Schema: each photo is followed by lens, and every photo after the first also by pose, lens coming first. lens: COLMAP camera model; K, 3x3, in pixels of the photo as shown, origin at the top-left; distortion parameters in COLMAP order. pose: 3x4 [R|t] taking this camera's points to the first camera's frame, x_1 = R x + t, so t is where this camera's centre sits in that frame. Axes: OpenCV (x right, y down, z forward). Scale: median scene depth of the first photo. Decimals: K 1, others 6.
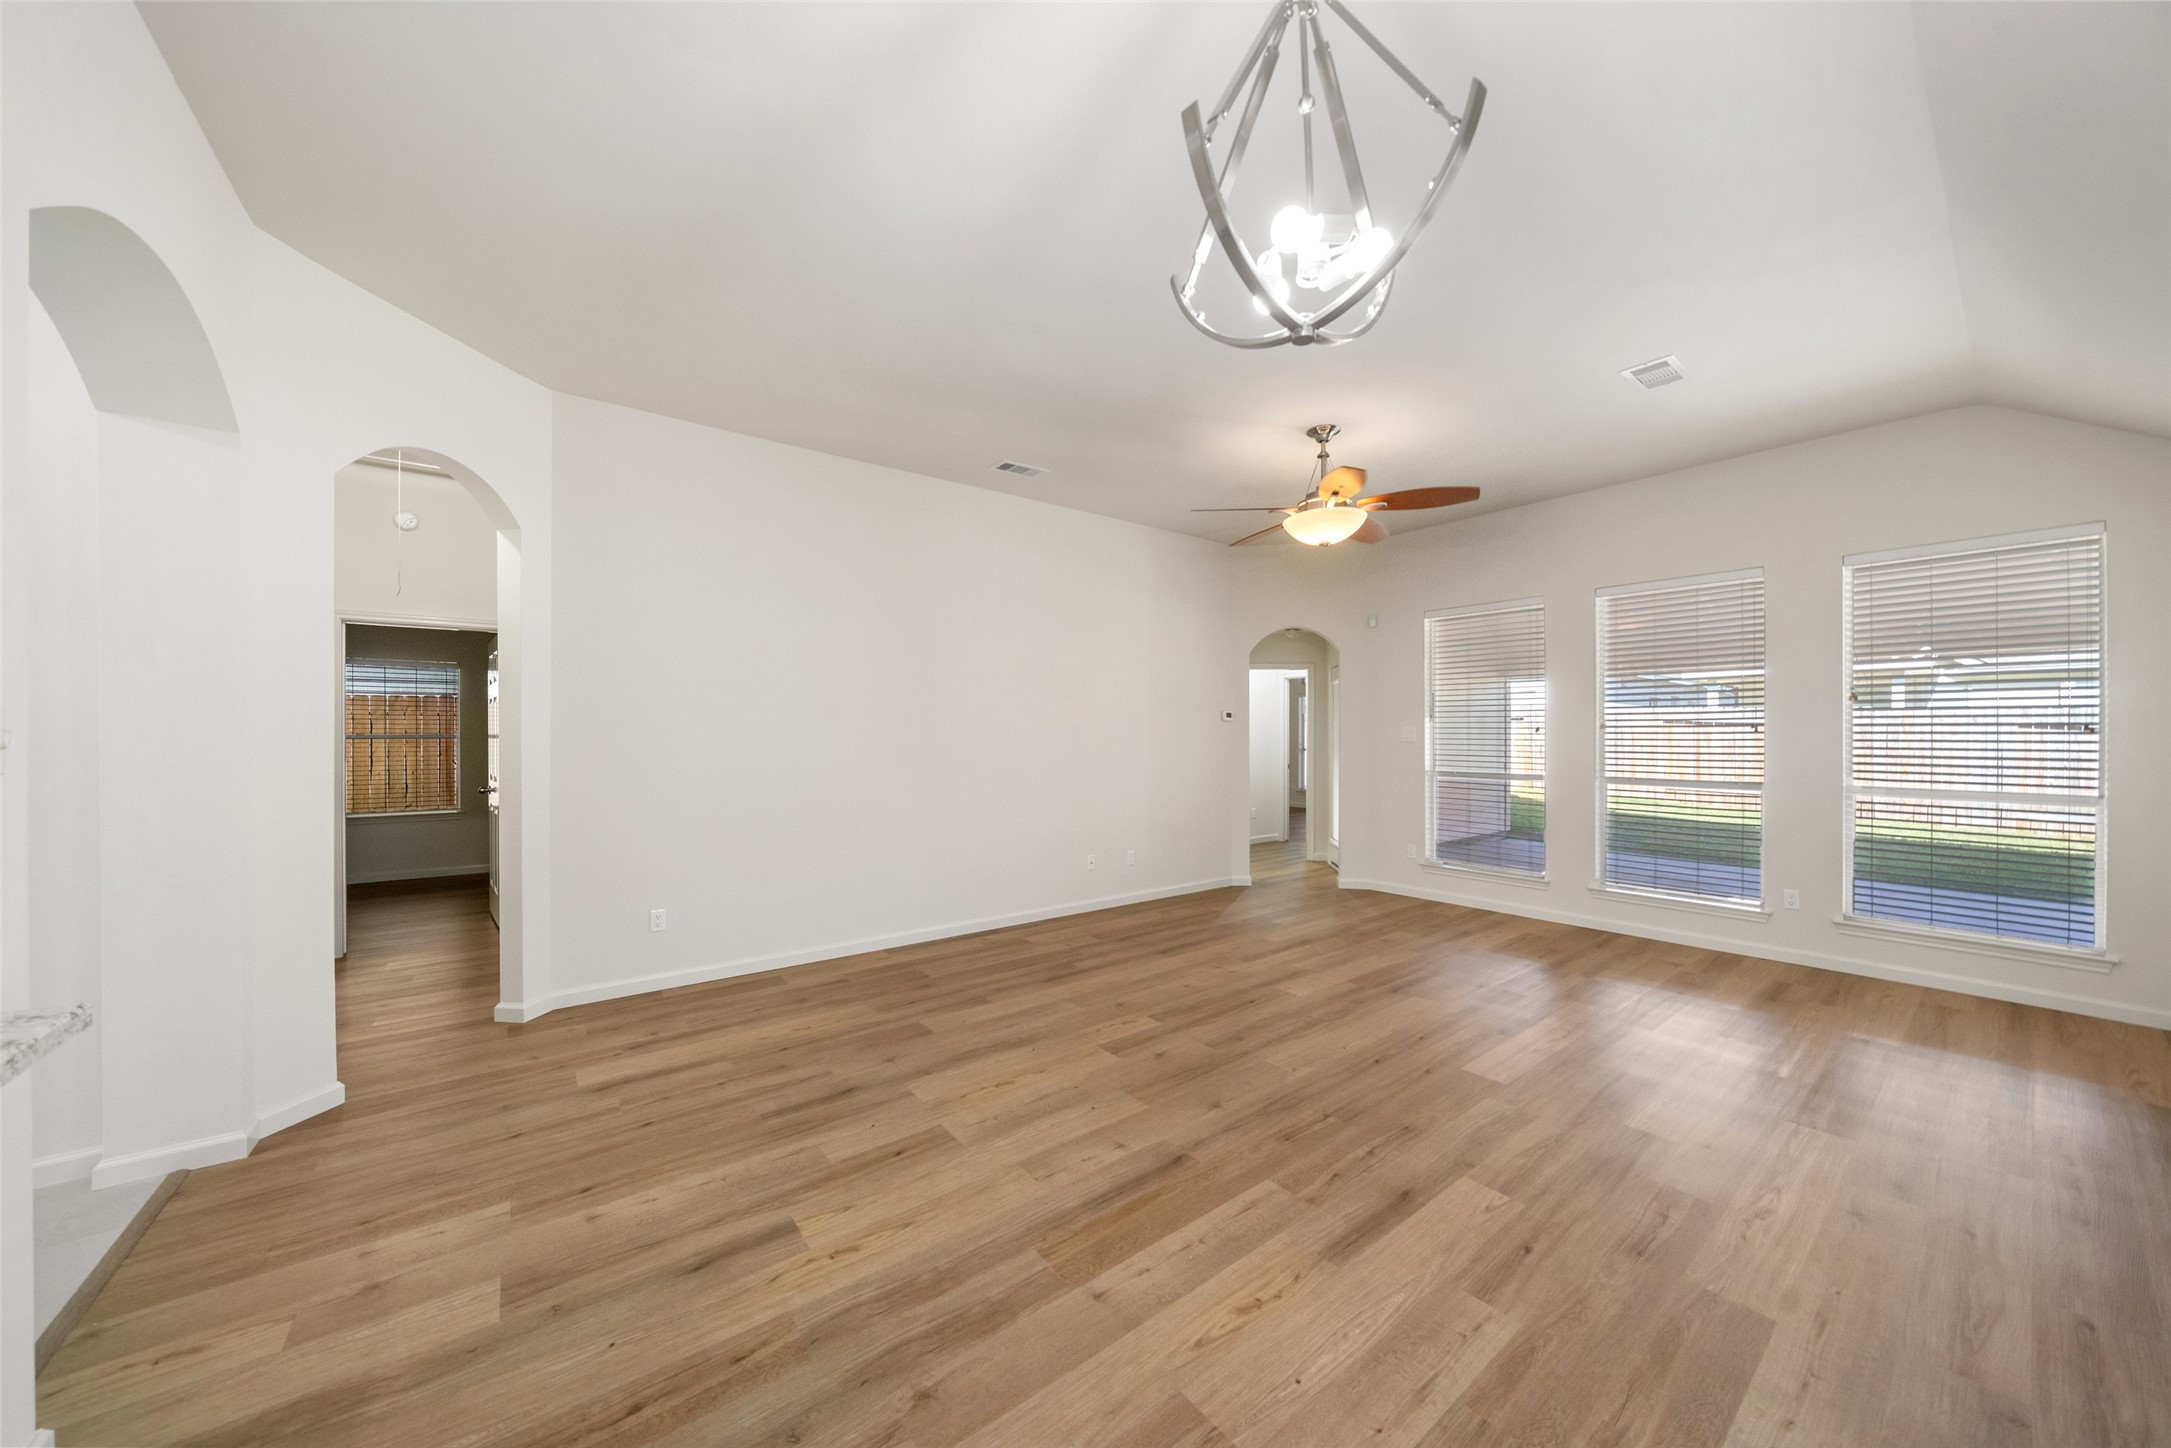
lens RADIAL K [[741.1, 0, 1081.1], [0, 741.1, 738.7], [0, 0, 1]] dist [-0.007397, 0.000119]
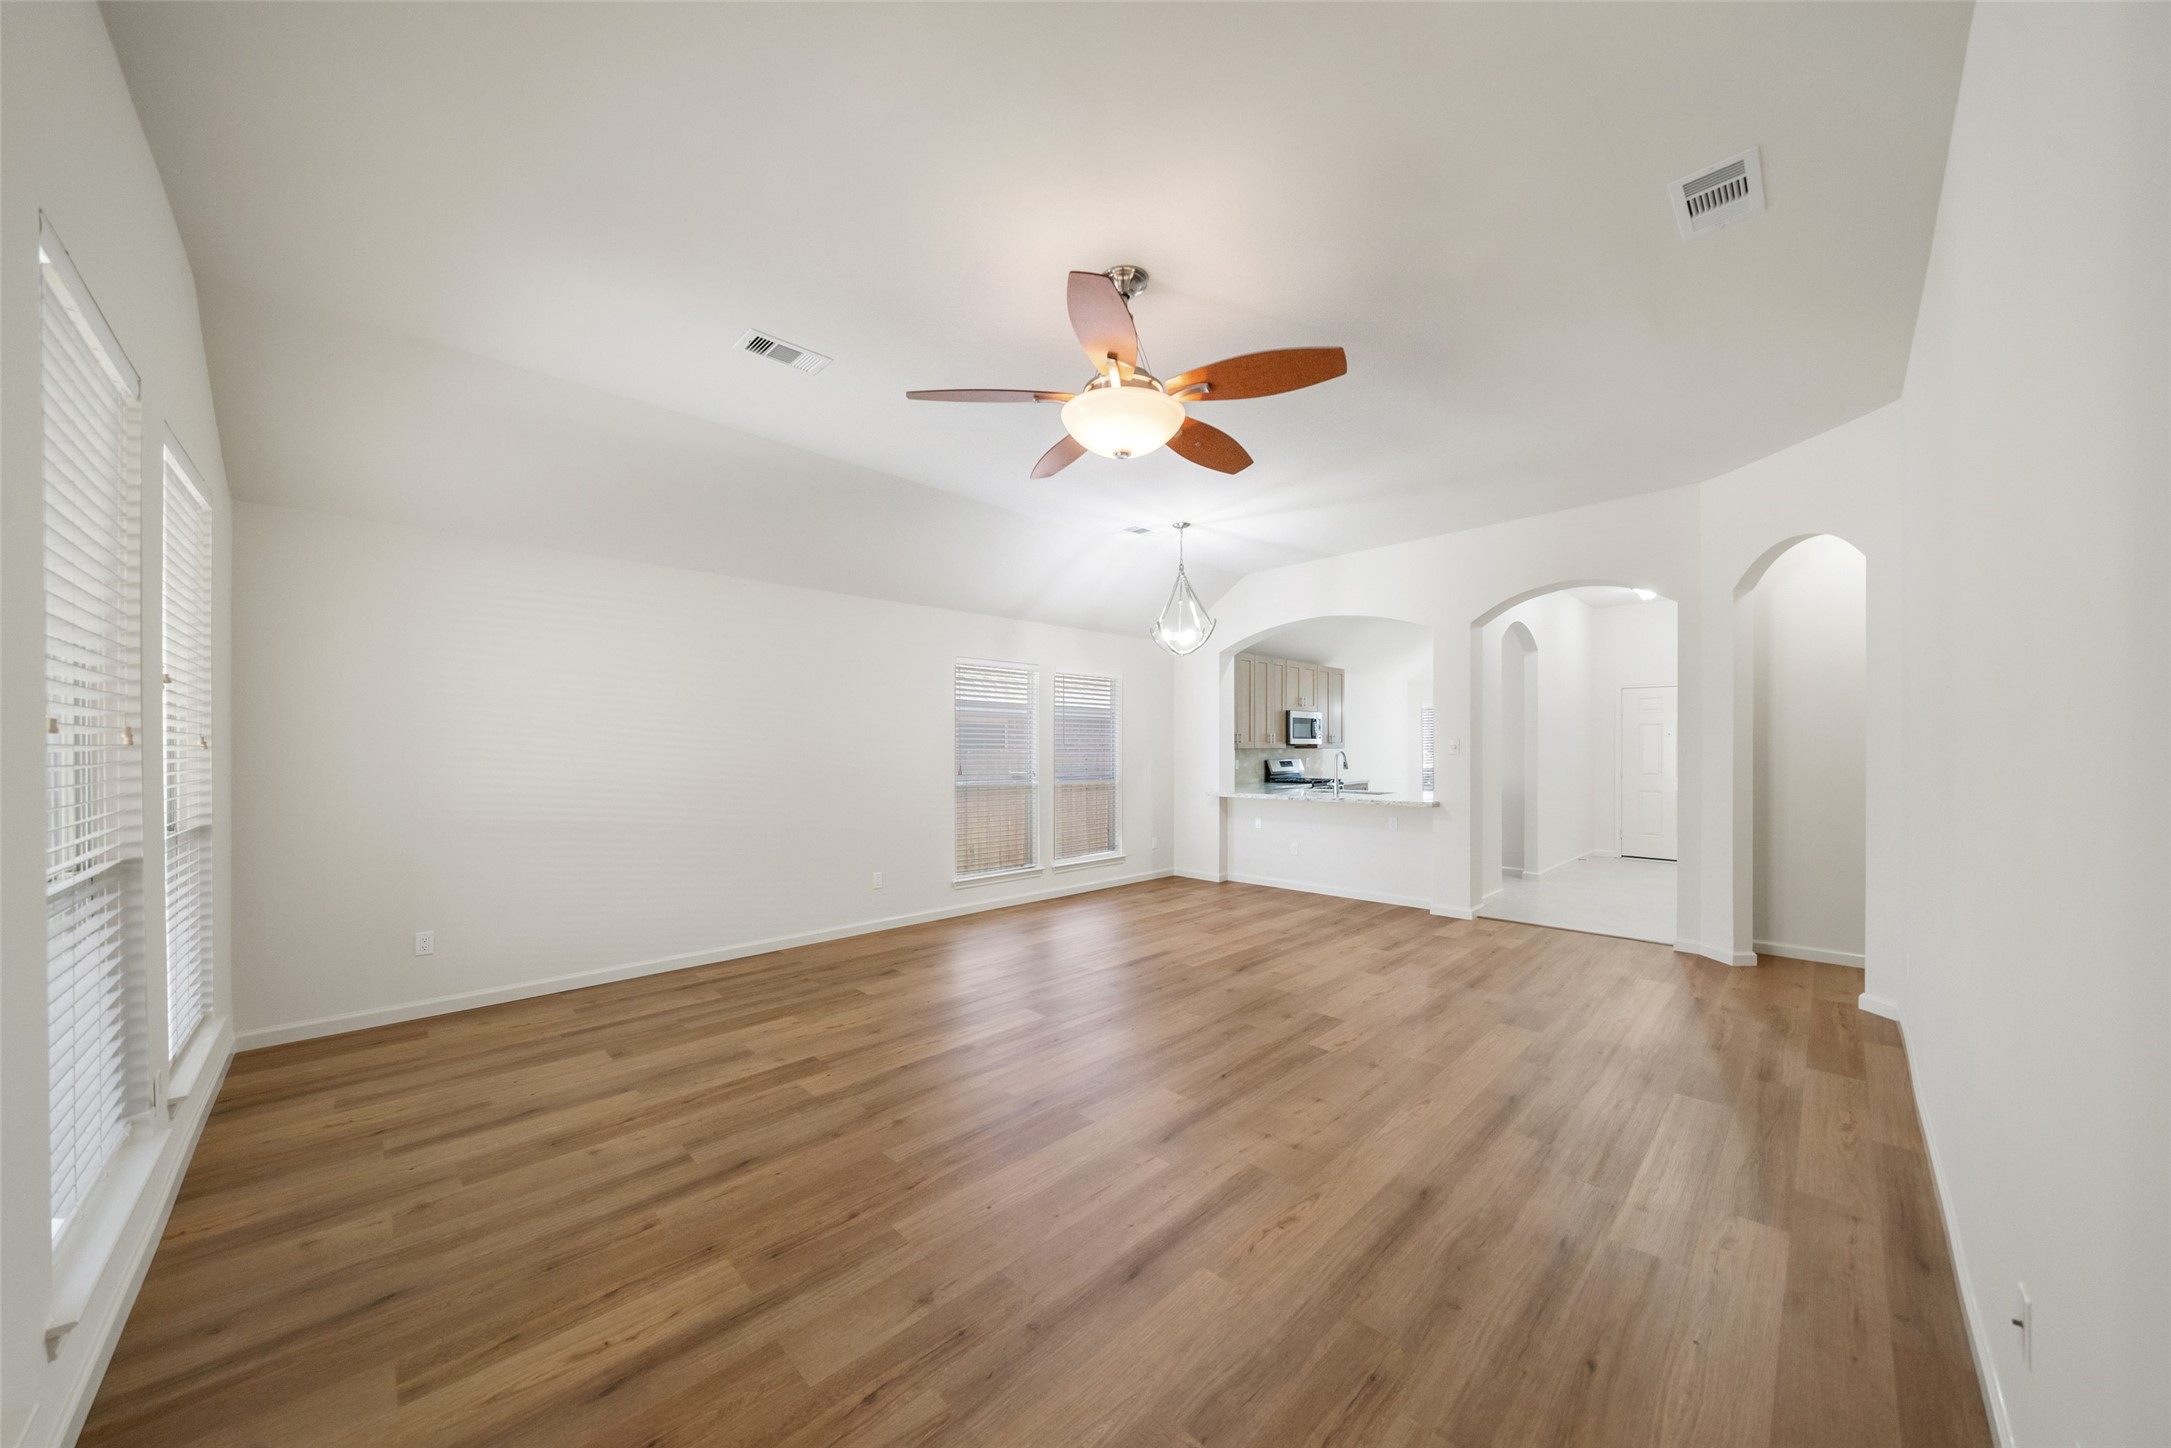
lens RADIAL K [[743.7, 0, 1075.3], [0, 743.7, 749.7], [0, 0, 1]] dist [-0.009757, -0.000133]
pose [[-0.993094, 0.002299, -0.117296, 0.537229], [0.001018, 0.999939, 0.010985, -0.013588], [0.117314, 0.010790, -0.993036, 1.969516]]
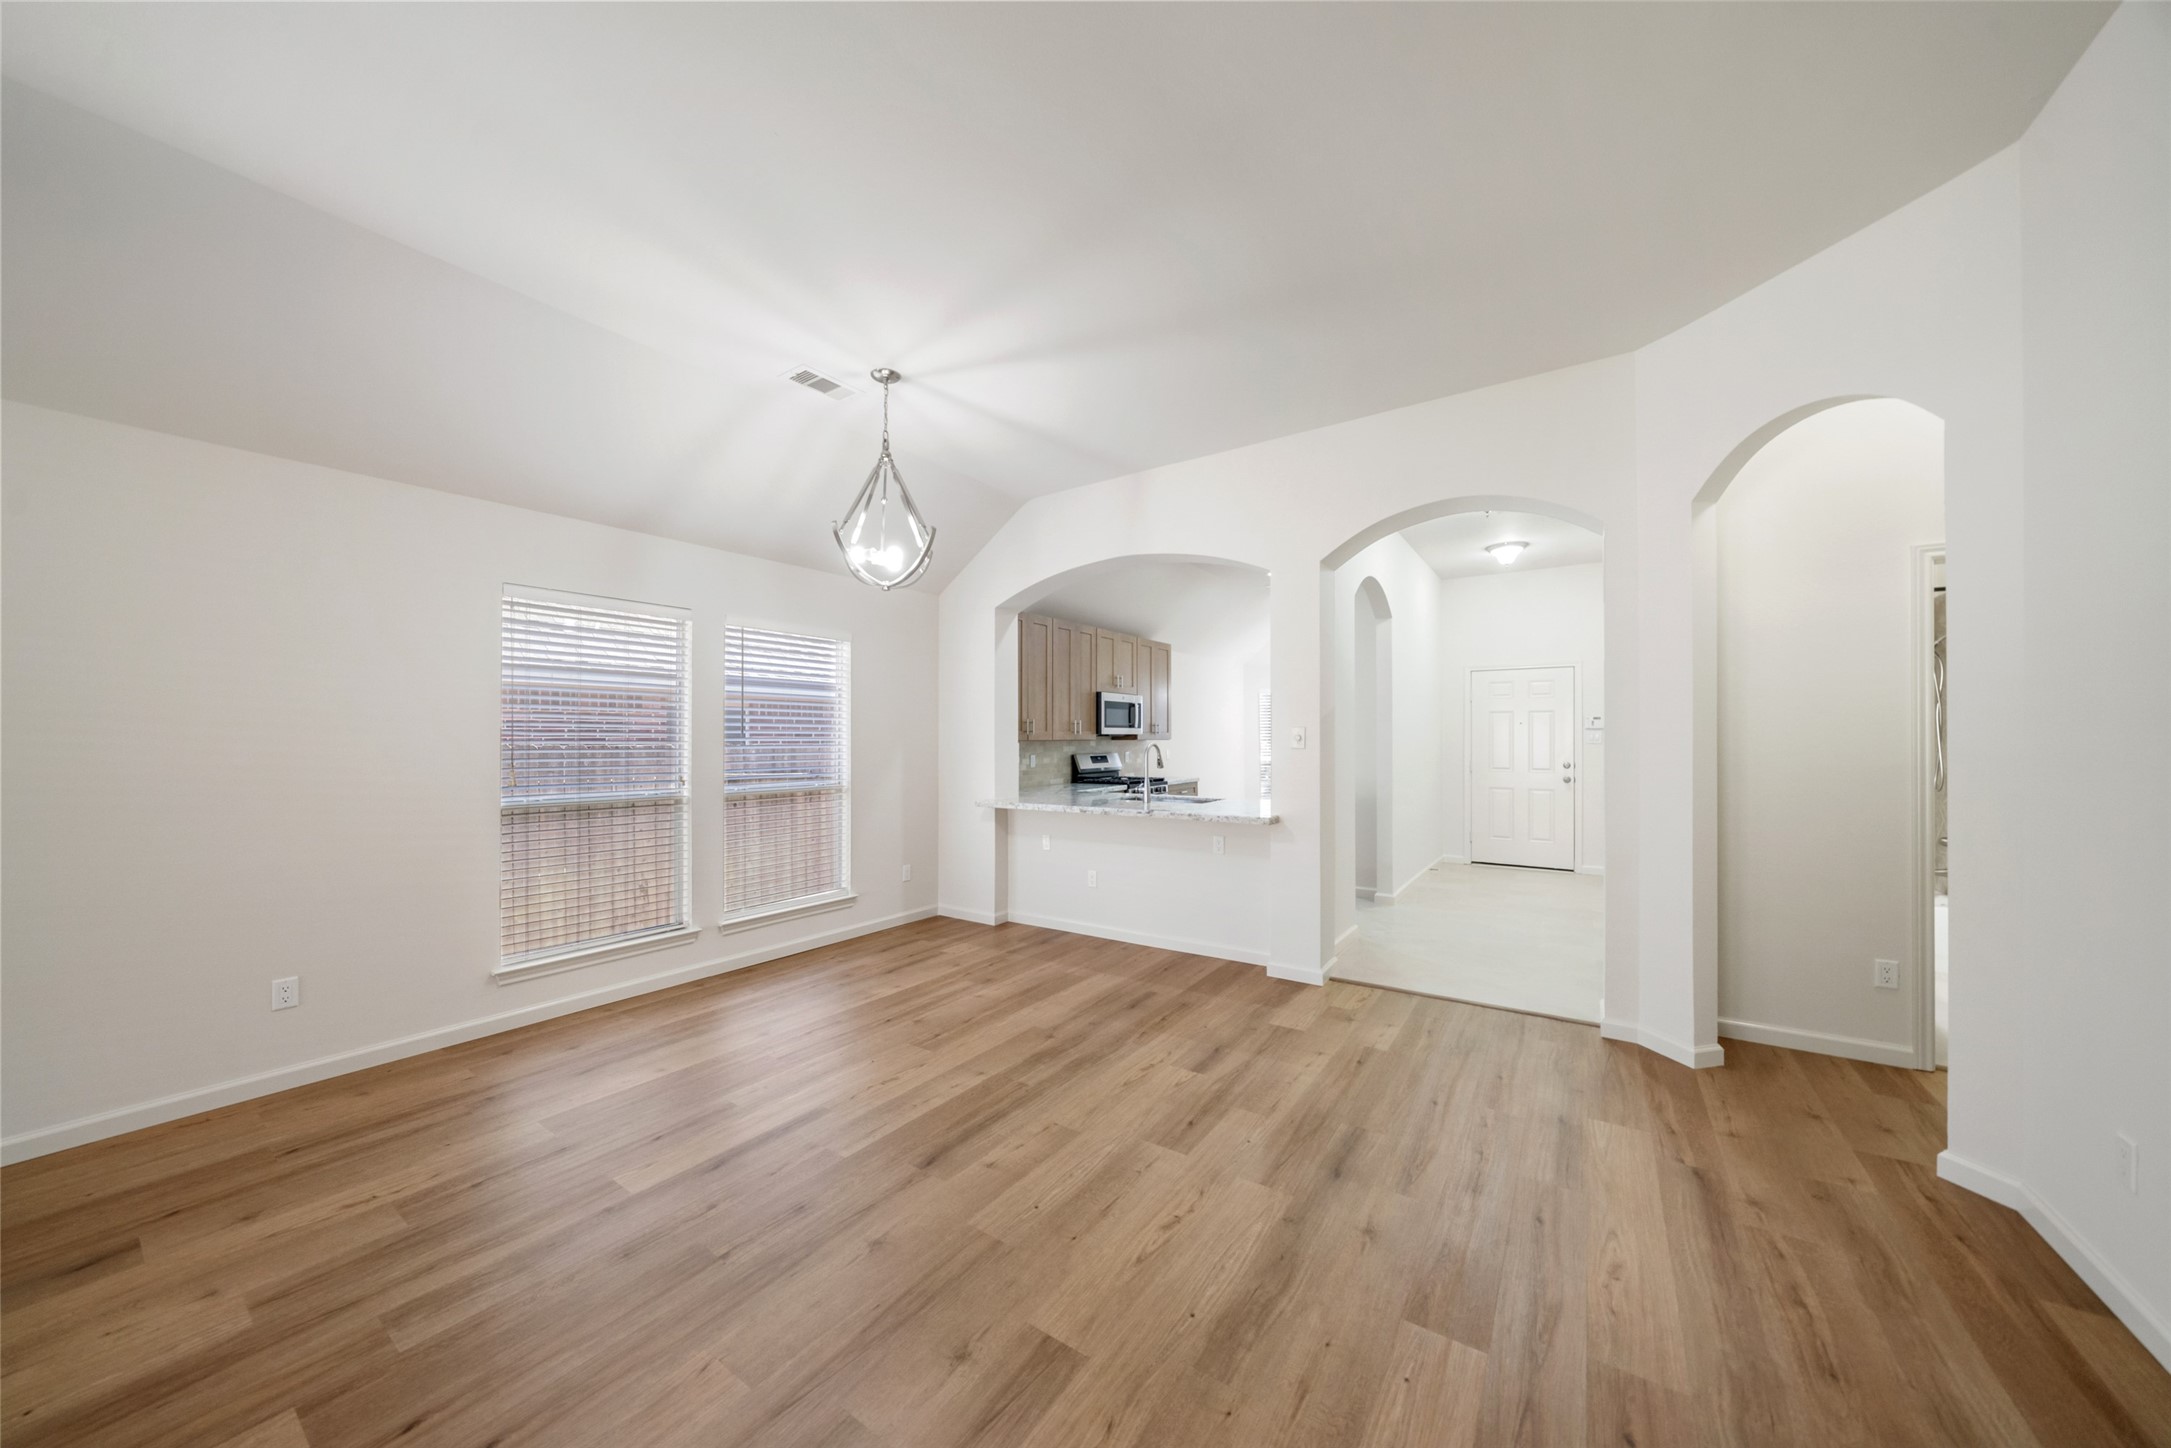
lens RADIAL K [[737.7, 0, 1080.6], [0, 737.7, 735.3], [0, 0, 1]] dist [-0.007823, 0.000061]
pose [[-0.951027, 0.001873, -0.309102, 0.169841], [0.000658, 0.999992, 0.004033, -0.009915], [0.309107, 0.003633, -0.951020, 1.394490]]
